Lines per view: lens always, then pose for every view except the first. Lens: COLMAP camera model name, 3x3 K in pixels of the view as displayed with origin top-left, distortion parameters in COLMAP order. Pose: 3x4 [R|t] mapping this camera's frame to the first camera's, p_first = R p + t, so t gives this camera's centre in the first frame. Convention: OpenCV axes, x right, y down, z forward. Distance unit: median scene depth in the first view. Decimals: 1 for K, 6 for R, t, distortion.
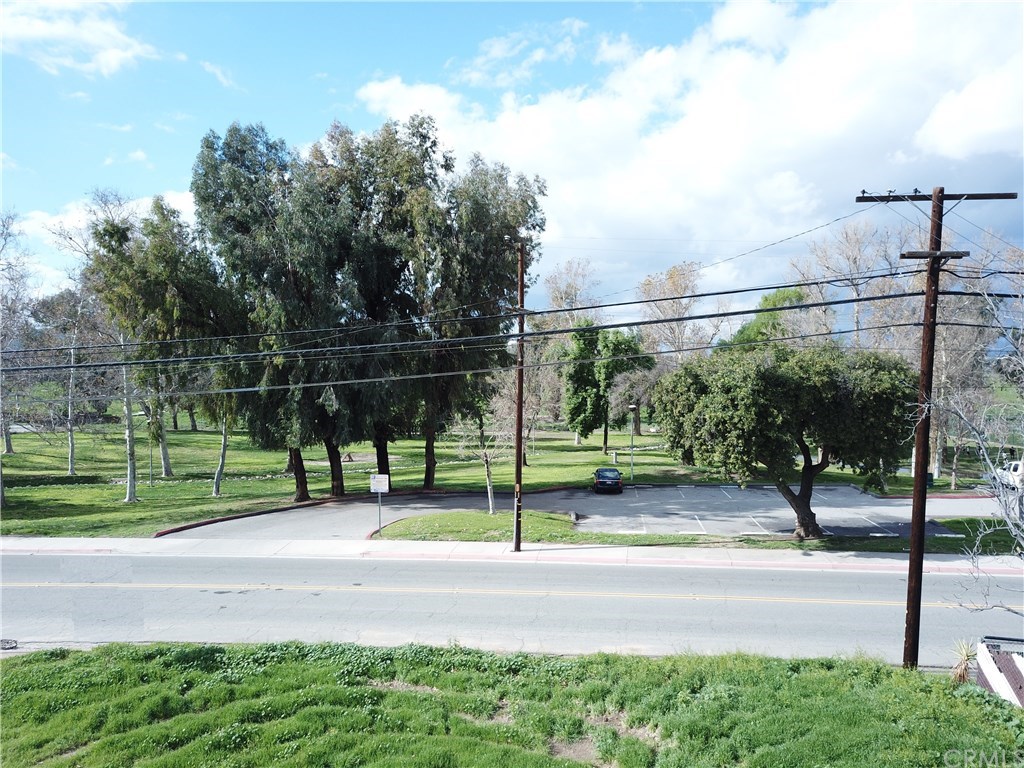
lens RADIAL K [[785.3, 0, 512.0], [0, 785.3, 384.0], [0, 0, 1]] dist [0.010417, -0.005912]
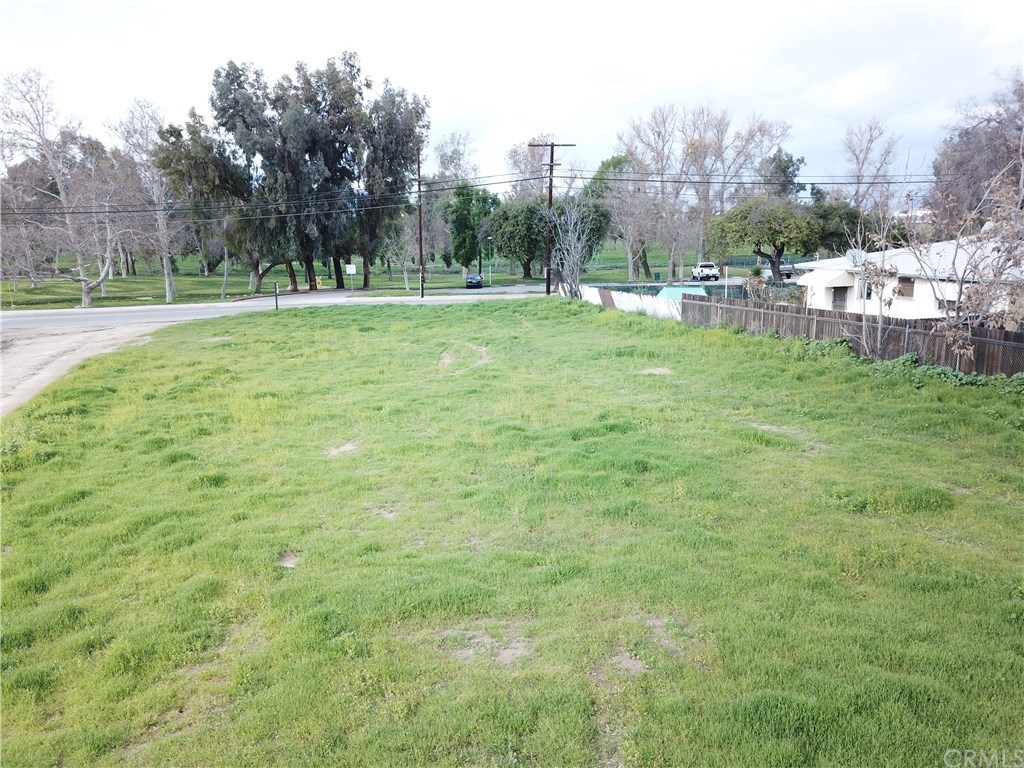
lens RADIAL K [[785.3, 0, 512.0], [0, 785.3, 384.0], [0, 0, 1]] dist [0.010417, -0.005912]
pose [[0.991388, -0.041183, 0.124315, -0.015973], [0.018789, 0.984176, 0.176194, 0.048361], [-0.129604, -0.172340, 0.976474, -0.743075]]
